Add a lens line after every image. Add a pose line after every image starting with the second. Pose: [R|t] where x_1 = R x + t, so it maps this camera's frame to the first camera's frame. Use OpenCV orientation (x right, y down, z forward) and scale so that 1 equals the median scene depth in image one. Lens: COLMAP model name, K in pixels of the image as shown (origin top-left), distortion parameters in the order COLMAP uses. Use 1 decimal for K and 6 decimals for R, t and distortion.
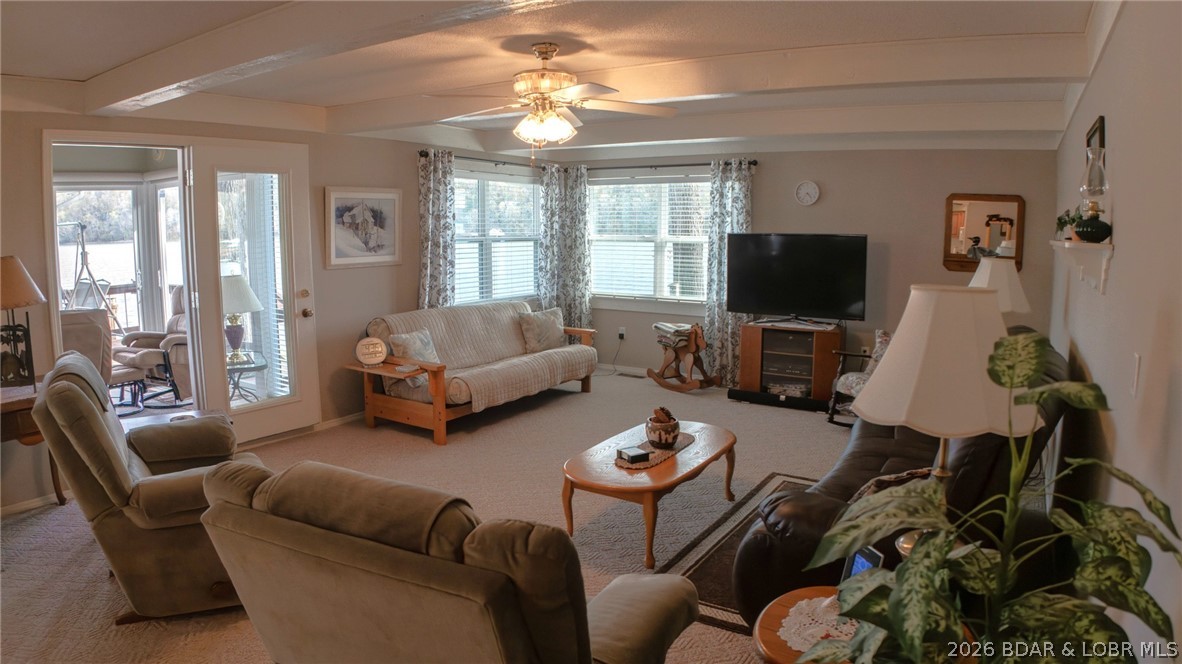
lens RADIAL K [[770.3, 0, 582.1], [0, 770.3, 332.2], [0, 0, 1]] dist [-0.006991, -0.001404]
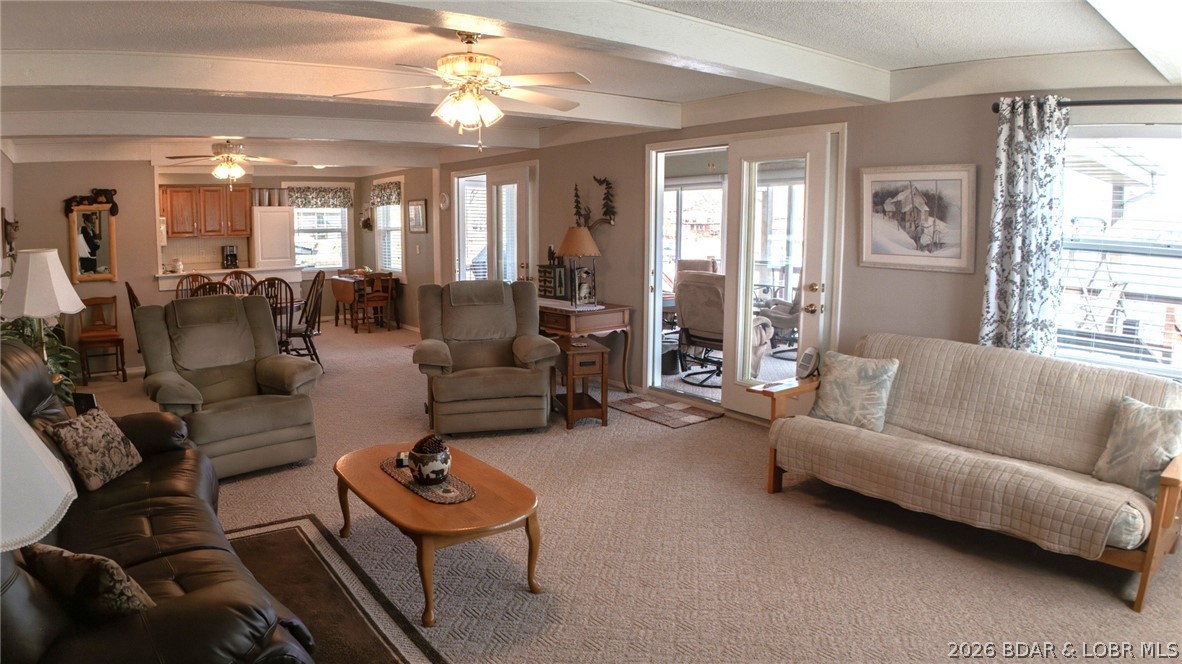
lens RADIAL K [[770.3, 0, 587.3], [0, 770.3, 332.3], [0, 0, 1]] dist [-0.006991, -0.001404]
pose [[-0.331901, 0.146272, -0.931905, 0.542952], [-0.146307, 0.967968, 0.204041, -0.132239], [0.931899, 0.204065, -0.299869, 0.932763]]
